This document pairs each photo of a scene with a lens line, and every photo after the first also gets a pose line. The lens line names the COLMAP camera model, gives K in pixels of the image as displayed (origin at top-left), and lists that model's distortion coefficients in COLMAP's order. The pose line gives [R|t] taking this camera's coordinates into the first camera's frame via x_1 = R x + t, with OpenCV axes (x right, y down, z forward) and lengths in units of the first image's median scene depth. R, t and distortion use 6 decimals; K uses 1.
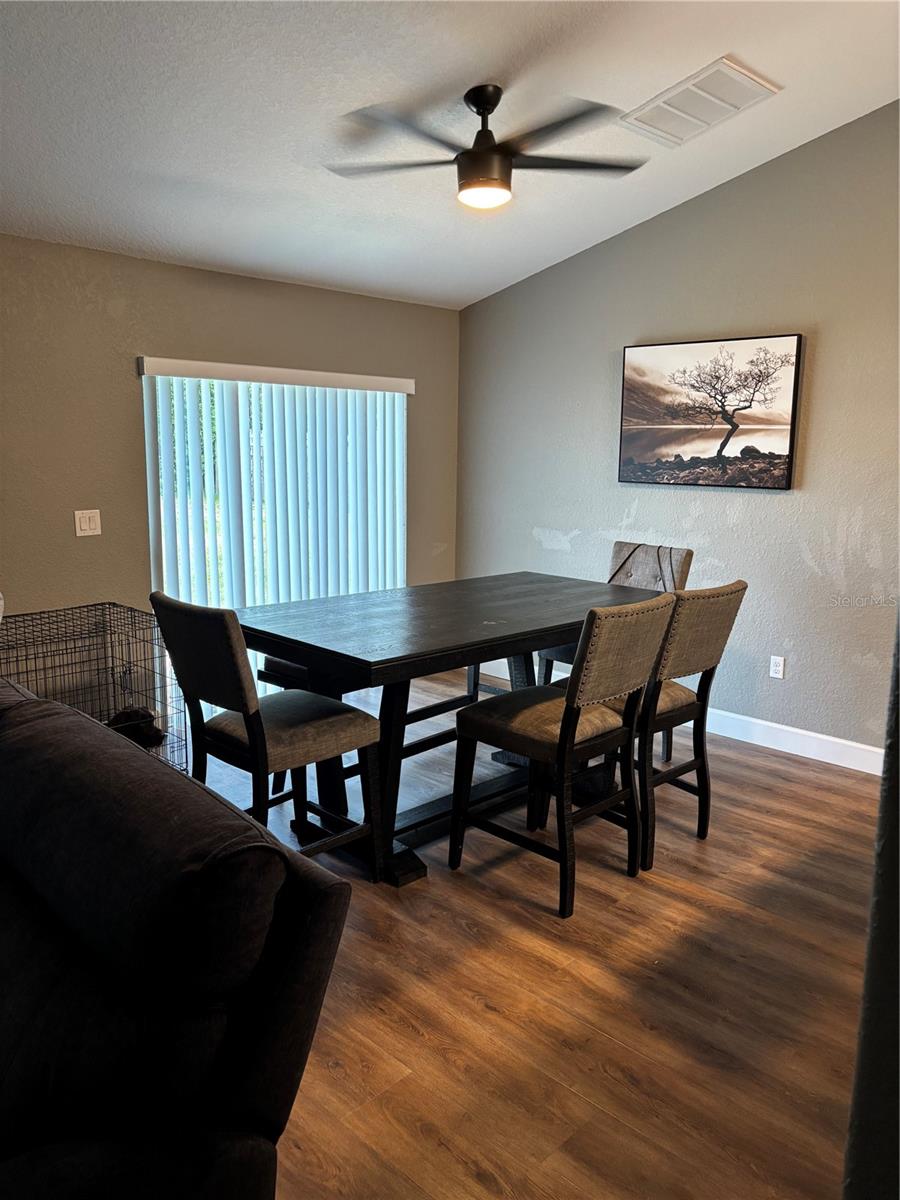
lens RADIAL K [[940.7, 0, 450.0], [0, 940.7, 600.0], [0, 0, 1]] dist [-0.005679, -0.002636]
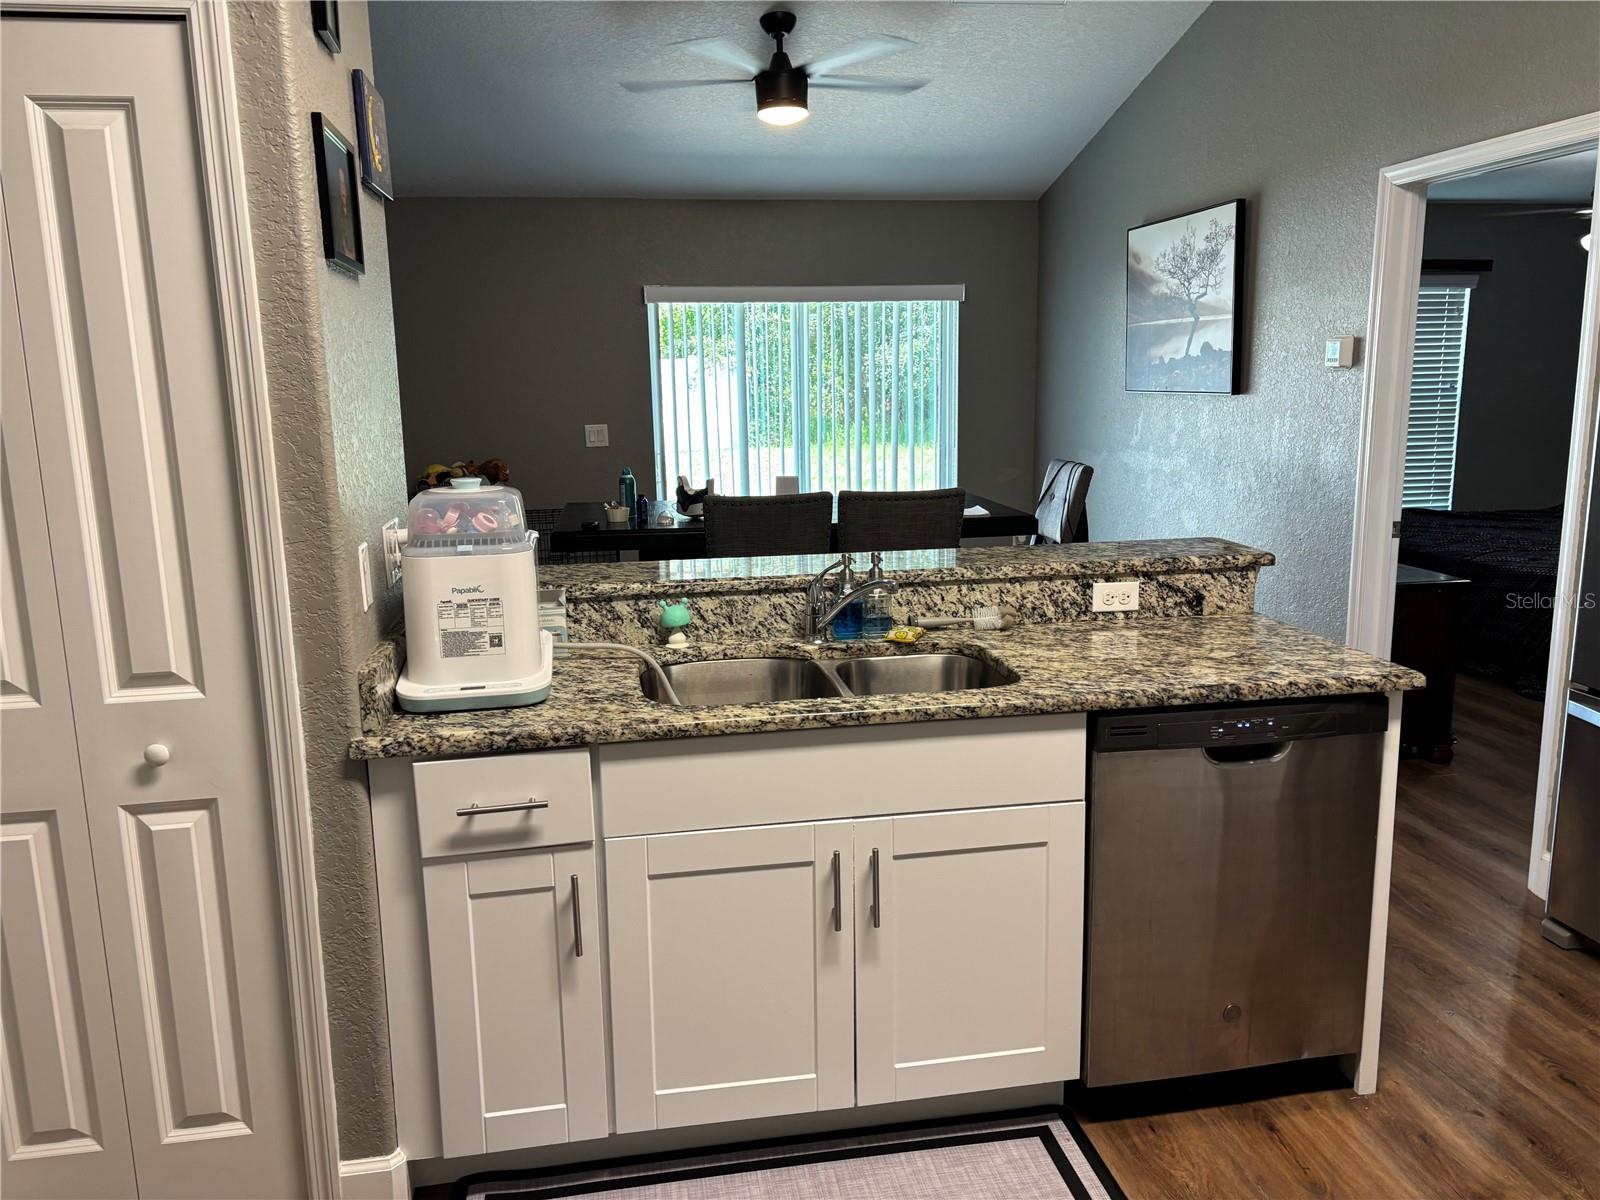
lens RADIAL K [[1211.6, 0, 800.0], [0, 1211.6, 600.0], [0, 0, 1]] dist [0.036673, -0.002936]
pose [[0.808971, 0.078422, -0.582594, 0.653711], [-0.064217, 0.996920, 0.045024, 0.034048], [0.584331, 0.000990, 0.811515, -0.064221]]
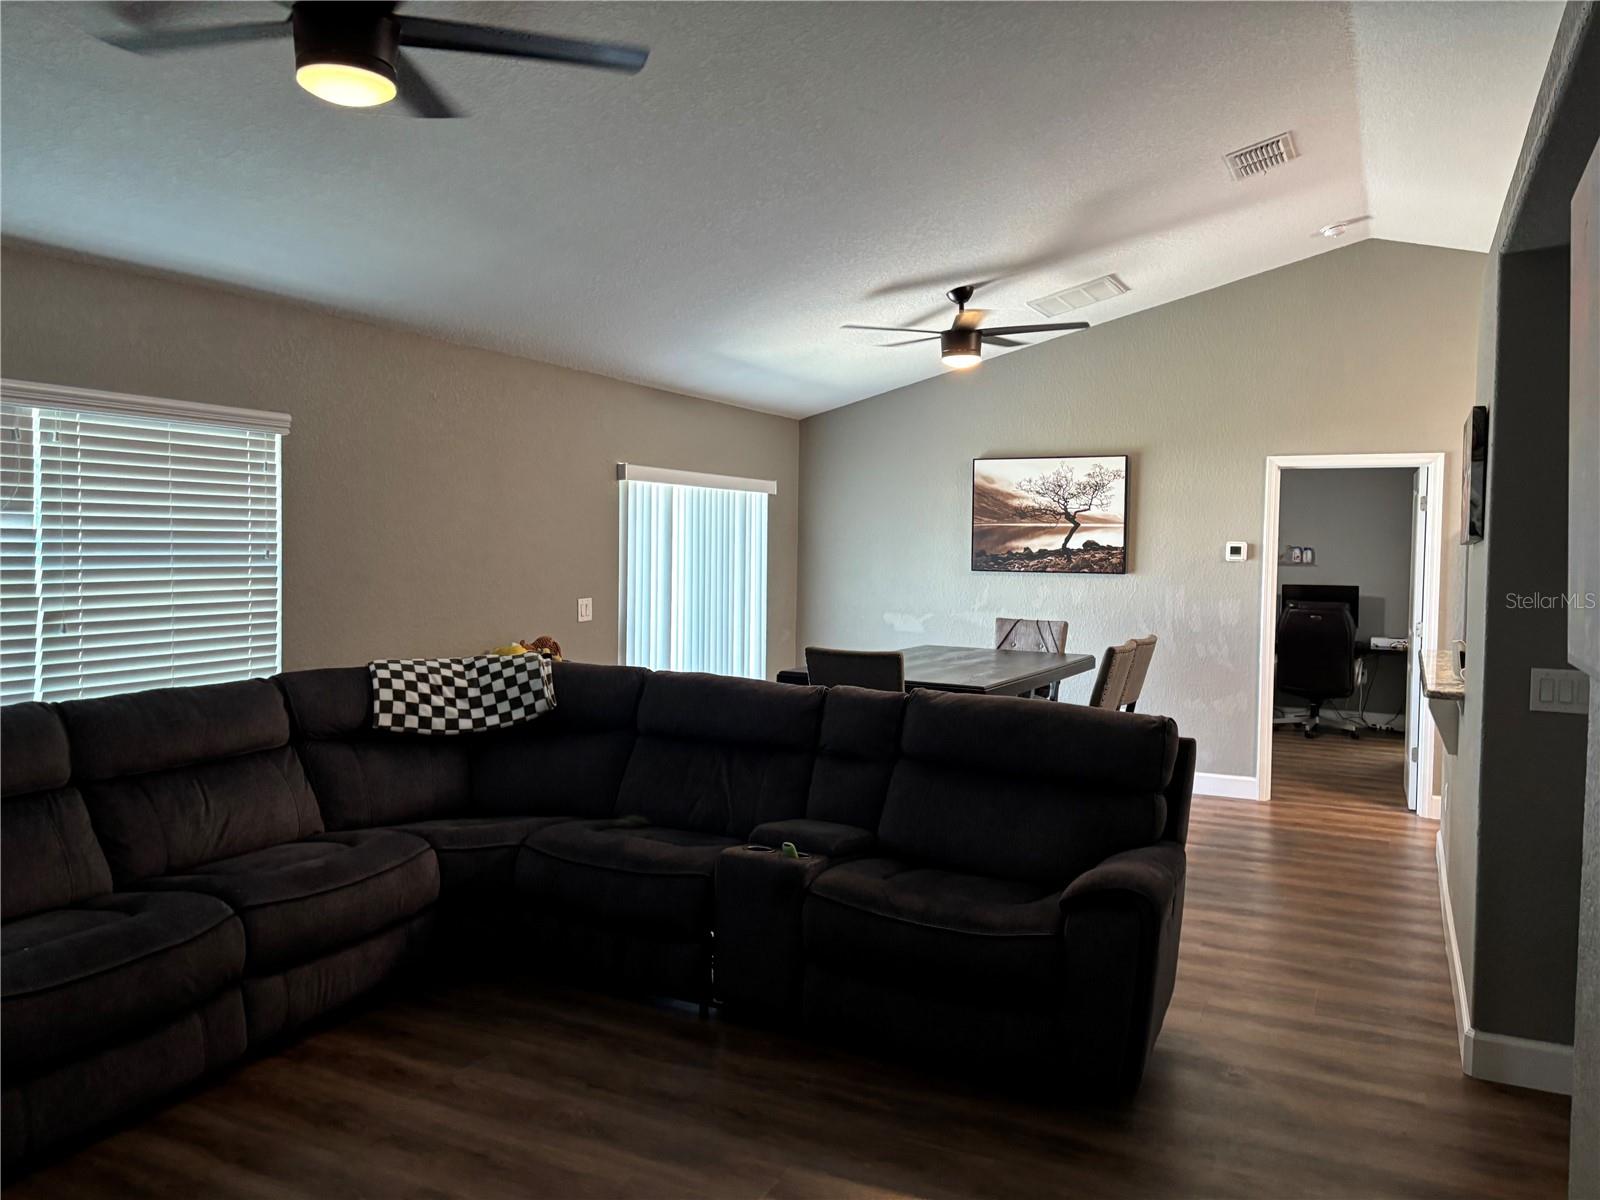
lens RADIAL K [[1211.6, 0, 800.0], [0, 1211.6, 600.0], [0, 0, 1]] dist [0.036673, -0.002936]
pose [[0.954093, -0.017351, 0.299008, -0.528730], [0.050909, 0.993188, -0.104812, 0.065283], [-0.295153, 0.115223, 0.948477, -0.411169]]
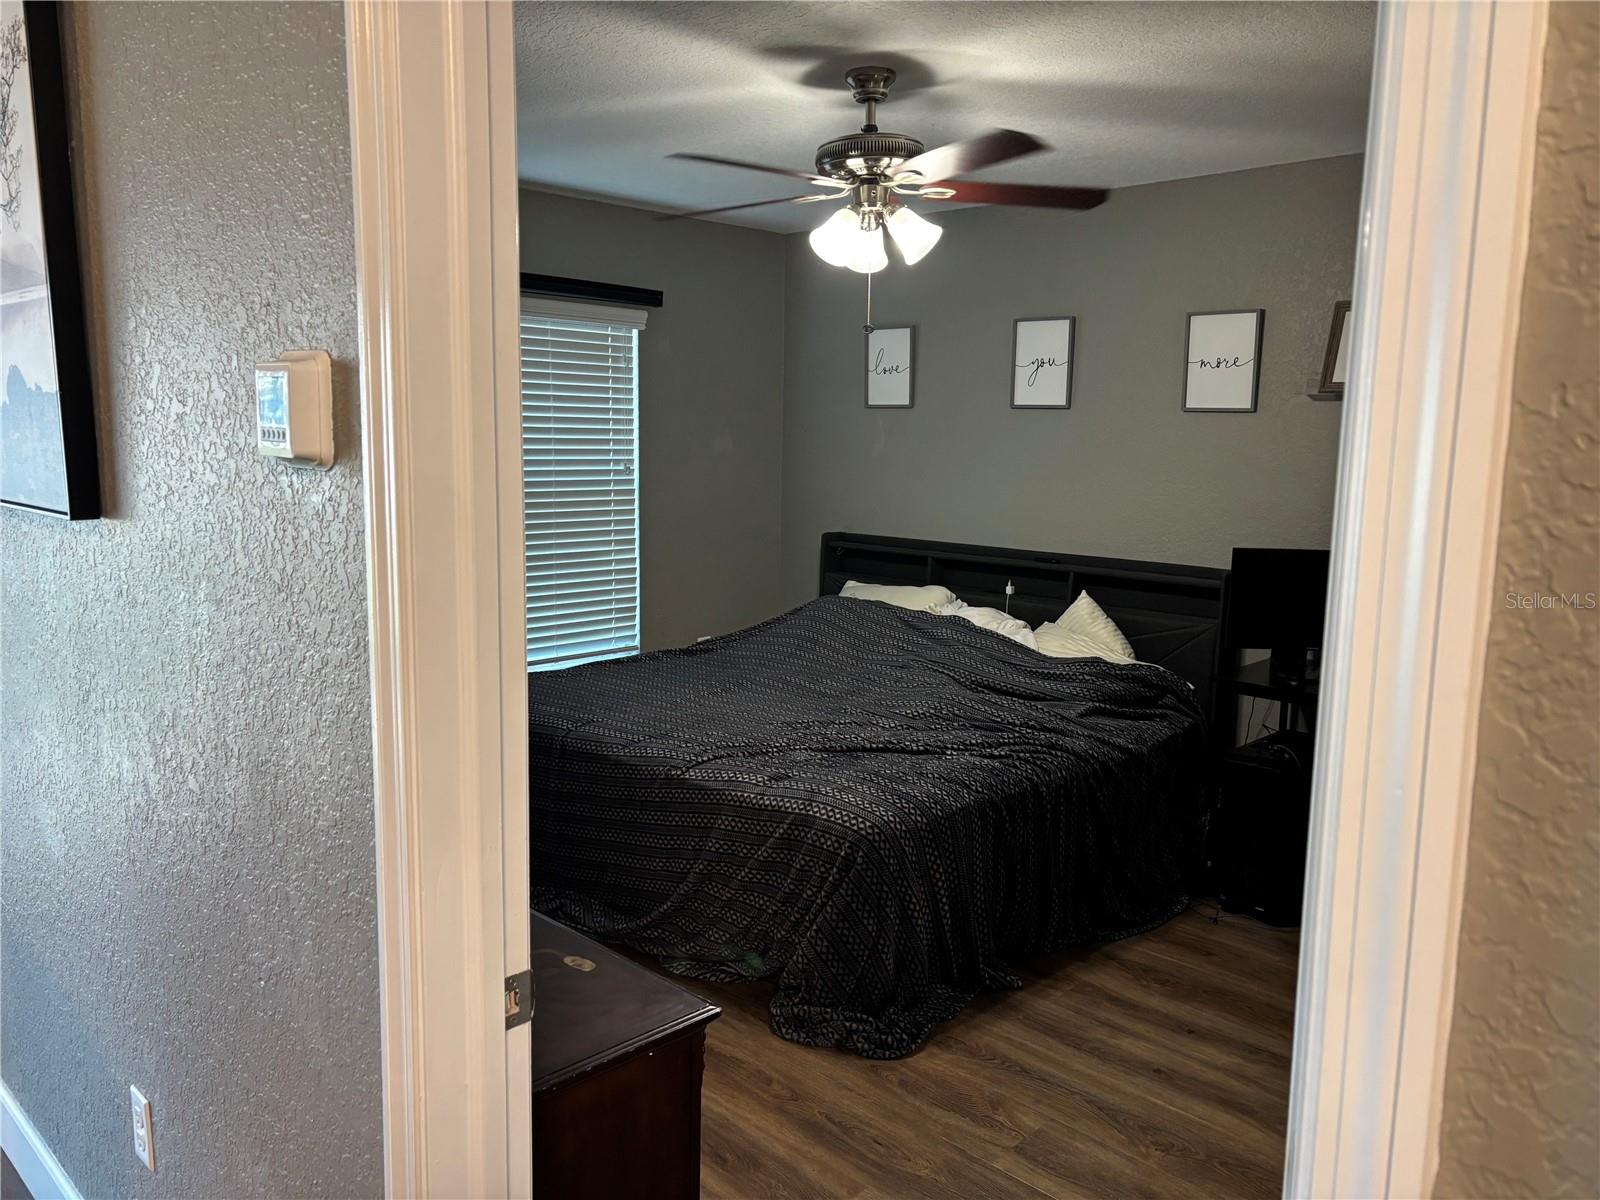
lens RADIAL K [[1211.6, 0, 800.0], [0, 1211.6, 600.0], [0, 0, 1]] dist [0.036673, -0.002936]
pose [[0.999999, -0.000910, -0.000849, 0.549331], [0.000895, 0.999836, -0.018102, -0.083055], [0.000865, 0.018101, 0.999836, 0.613693]]
